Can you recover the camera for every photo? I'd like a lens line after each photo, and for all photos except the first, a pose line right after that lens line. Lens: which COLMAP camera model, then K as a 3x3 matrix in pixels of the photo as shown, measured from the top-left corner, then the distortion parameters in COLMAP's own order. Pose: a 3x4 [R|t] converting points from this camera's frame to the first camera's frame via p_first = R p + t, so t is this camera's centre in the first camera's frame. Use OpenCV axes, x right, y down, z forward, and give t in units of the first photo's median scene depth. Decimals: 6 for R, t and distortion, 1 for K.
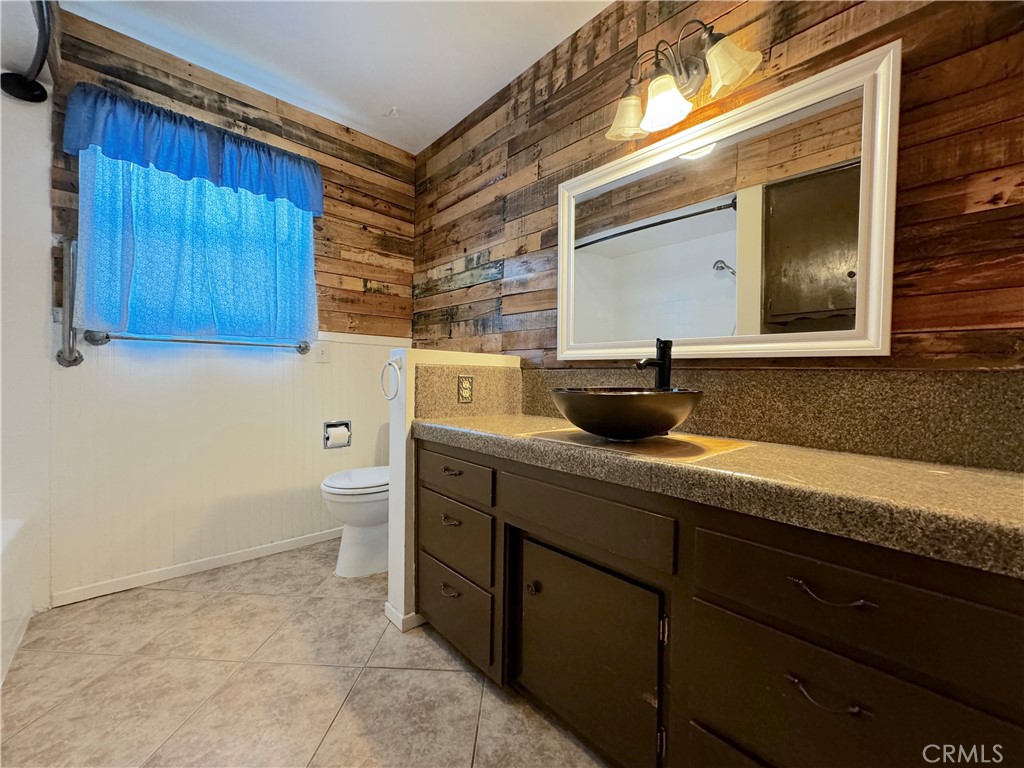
lens RADIAL K [[407.6, 0, 509.8], [0, 407.6, 384.4], [0, 0, 1]] dist [-0.001154, 0.000164]
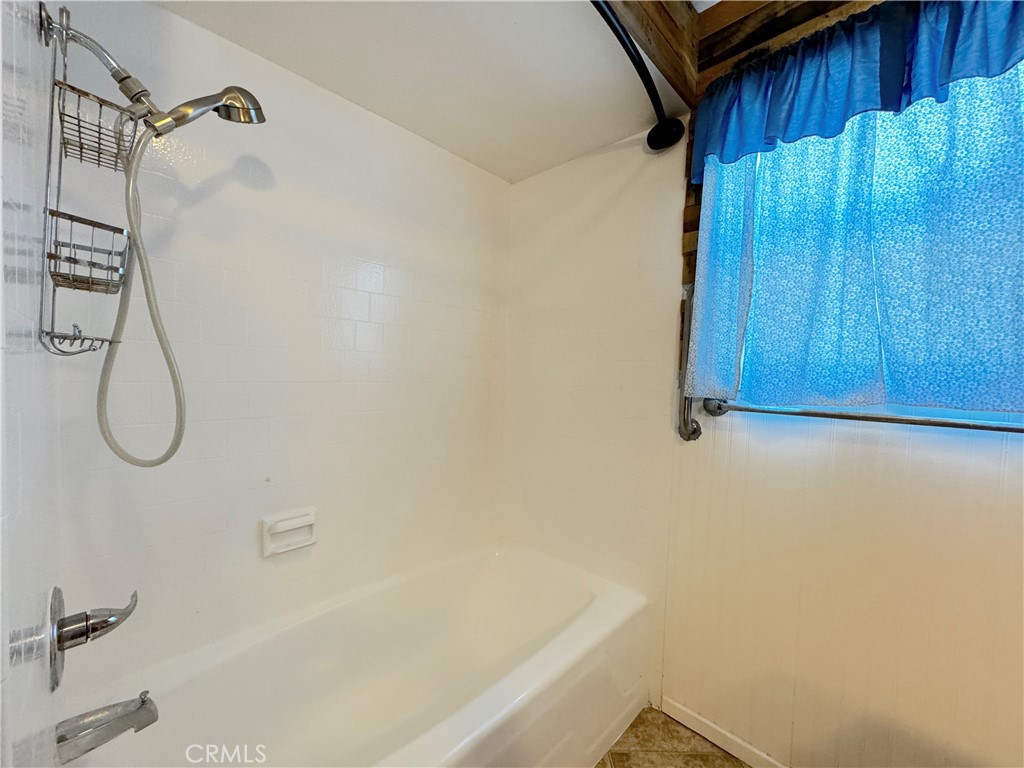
lens RADIAL K [[407.6, 0, 509.8], [0, 407.6, 384.4], [0, 0, 1]] dist [-0.001154, 0.000164]
pose [[0.060454, 0.018845, -0.997993, -0.256377], [-0.047614, 0.998738, 0.015975, -0.145457], [0.997035, 0.046552, 0.061275, 0.544184]]
